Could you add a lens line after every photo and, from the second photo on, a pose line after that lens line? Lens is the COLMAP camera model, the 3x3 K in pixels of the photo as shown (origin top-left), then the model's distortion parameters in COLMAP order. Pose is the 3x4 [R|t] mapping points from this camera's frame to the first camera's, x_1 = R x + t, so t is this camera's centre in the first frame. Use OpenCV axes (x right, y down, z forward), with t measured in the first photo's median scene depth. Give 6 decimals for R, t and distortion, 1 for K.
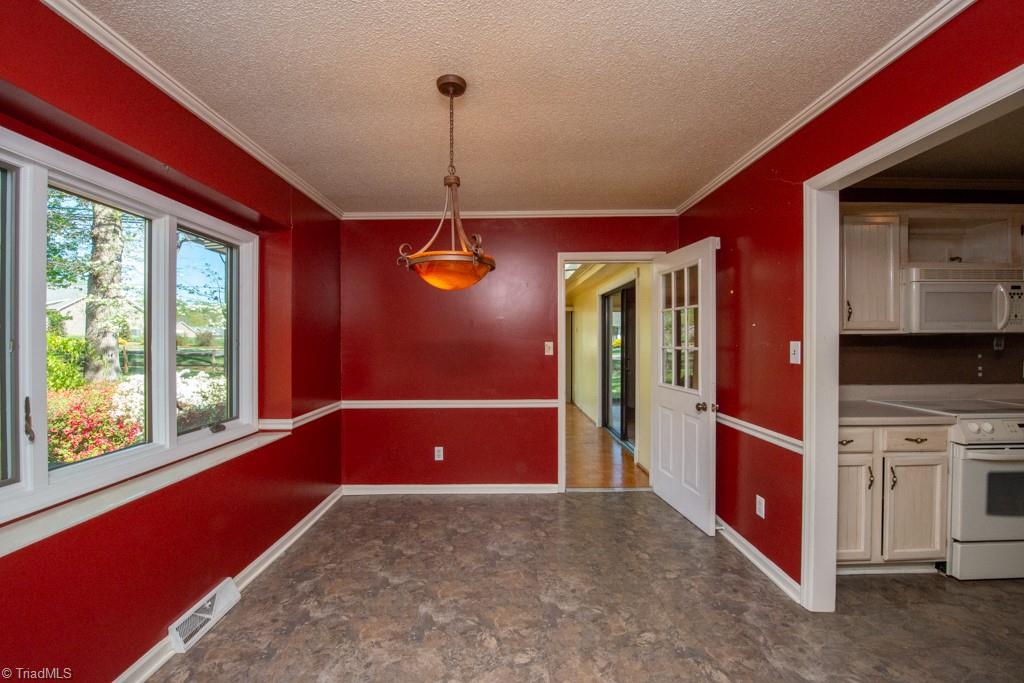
lens RADIAL K [[412.7, 0, 514.8], [0, 412.7, 342.0], [0, 0, 1]] dist [-0.008331, -0.001715]
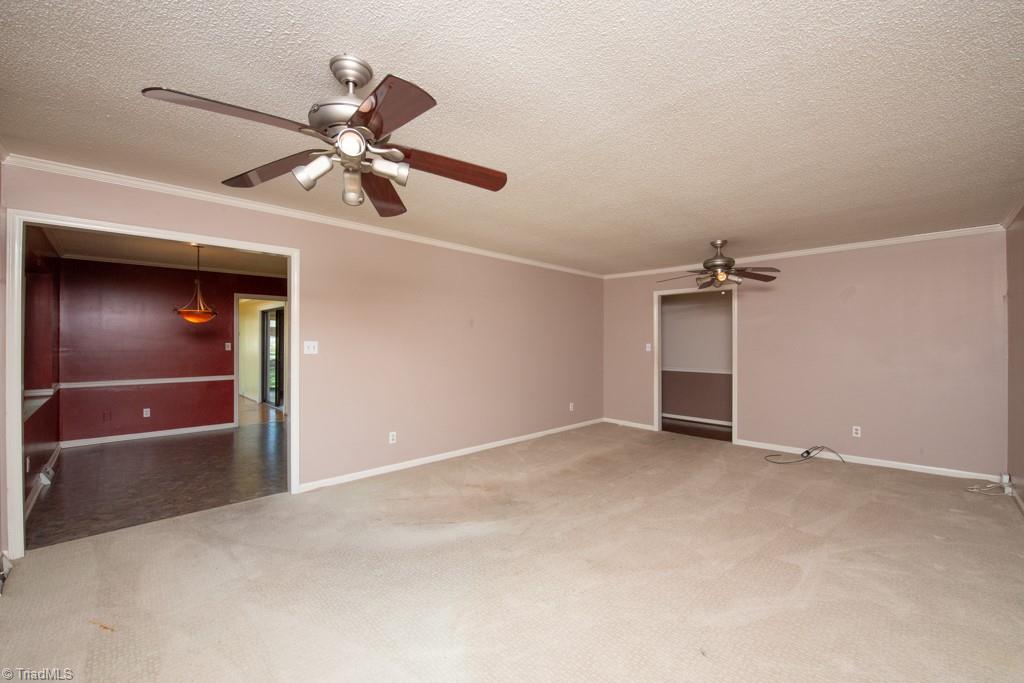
lens RADIAL K [[412.7, 0, 510.0], [0, 412.7, 341.0], [0, 0, 1]] dist [-0.008331, -0.001715]
pose [[0.726241, 0.006740, 0.687407, -0.257833], [-0.002499, 0.999971, -0.007165, 0.001502], [-0.687435, 0.003485, 0.726237, -1.131875]]
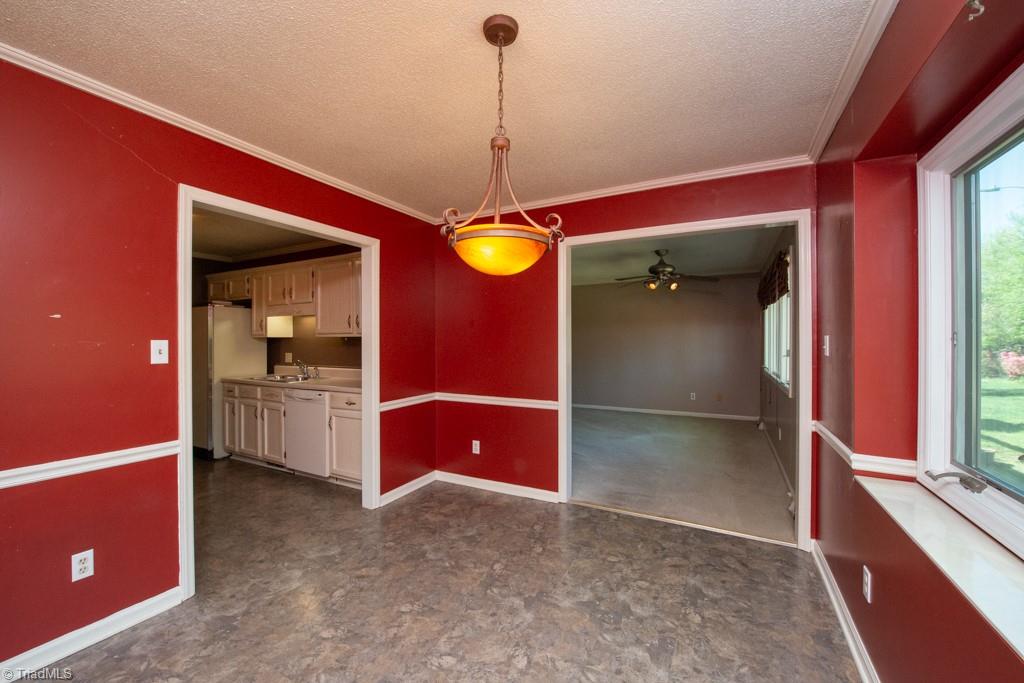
lens RADIAL K [[412.7, 0, 510.8], [0, 412.7, 341.6], [0, 0, 1]] dist [-0.008331, -0.001715]
pose [[-0.879174, 0.010727, 0.476381, -0.407968], [0.009262, 0.999942, -0.005423, 0.014803], [-0.476412, -0.000355, -0.879222, 1.243931]]
